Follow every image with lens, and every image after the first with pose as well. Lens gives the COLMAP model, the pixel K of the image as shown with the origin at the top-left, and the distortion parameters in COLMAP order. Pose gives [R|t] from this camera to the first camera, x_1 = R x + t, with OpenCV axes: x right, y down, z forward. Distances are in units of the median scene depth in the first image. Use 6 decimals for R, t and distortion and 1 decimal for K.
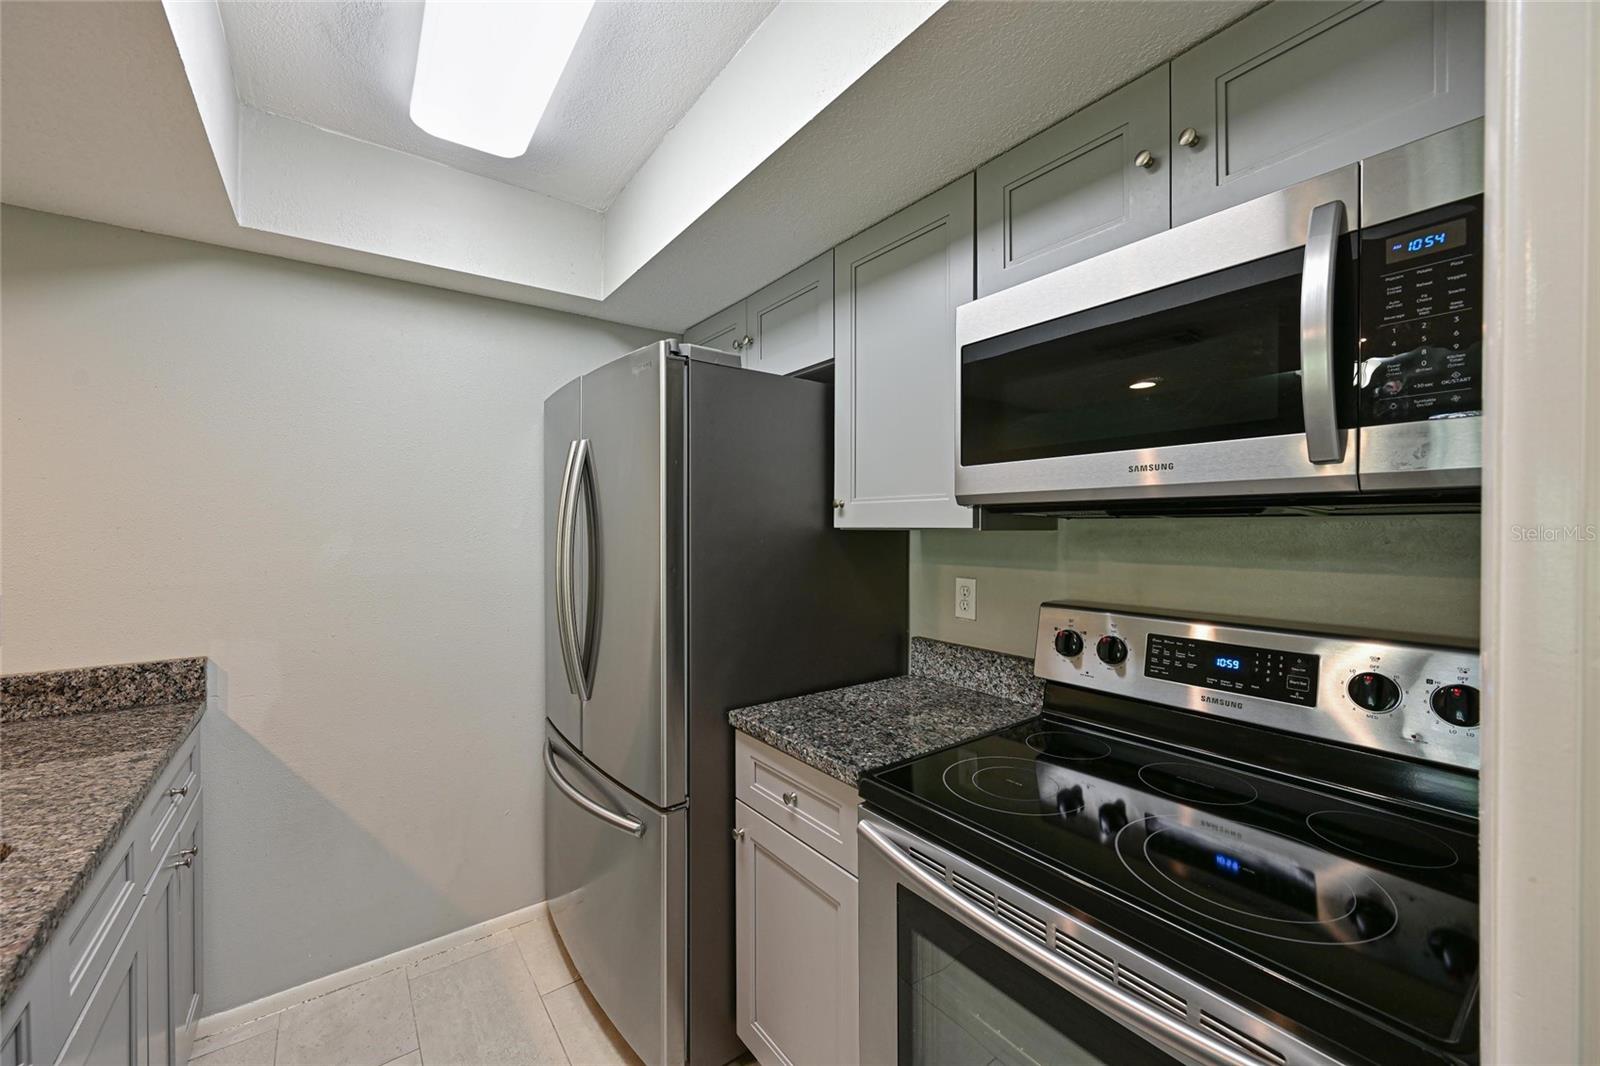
lens RADIAL K [[636.3, 0, 794.9], [0, 636.3, 529.9], [0, 0, 1]] dist [0.001045, 0.000122]
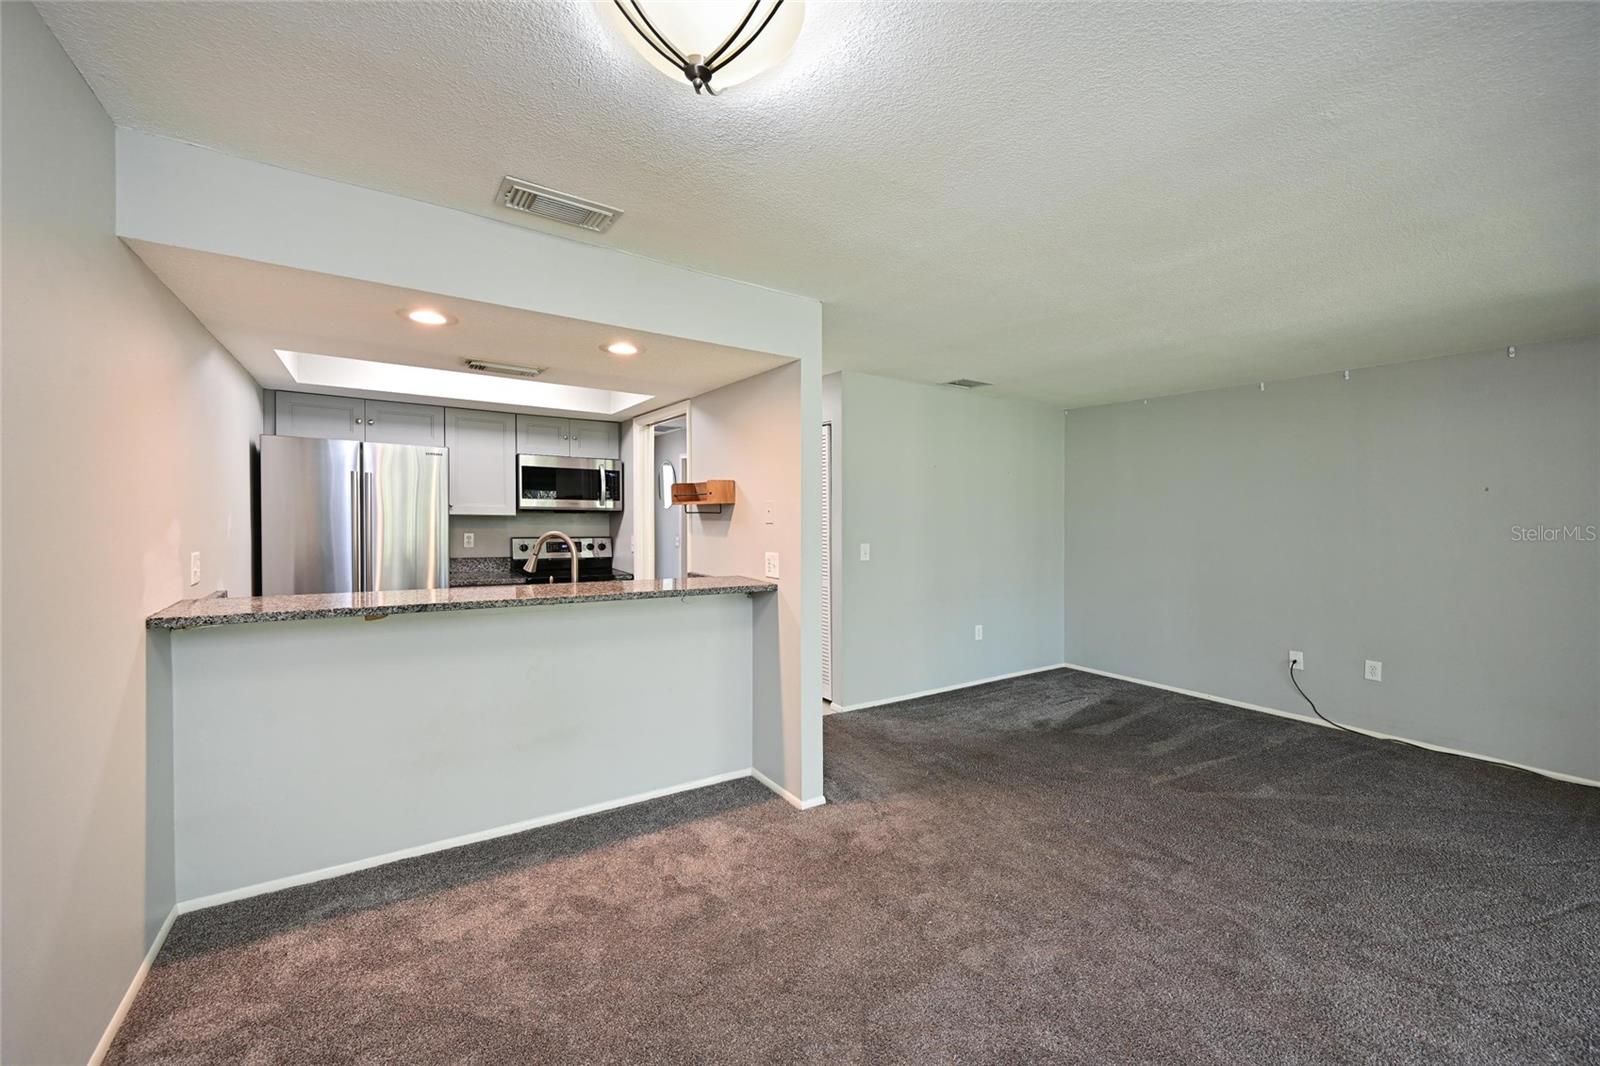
lens RADIAL K [[636.3, 0, 810.8], [0, 636.3, 523.4], [0, 0, 1]] dist [0.001045, 0.000122]
pose [[0.027121, -0.006844, 0.999609, -2.876265], [-0.001660, 0.999975, 0.006891, 0.014814], [-0.999631, -0.001846, 0.027109, -0.639796]]
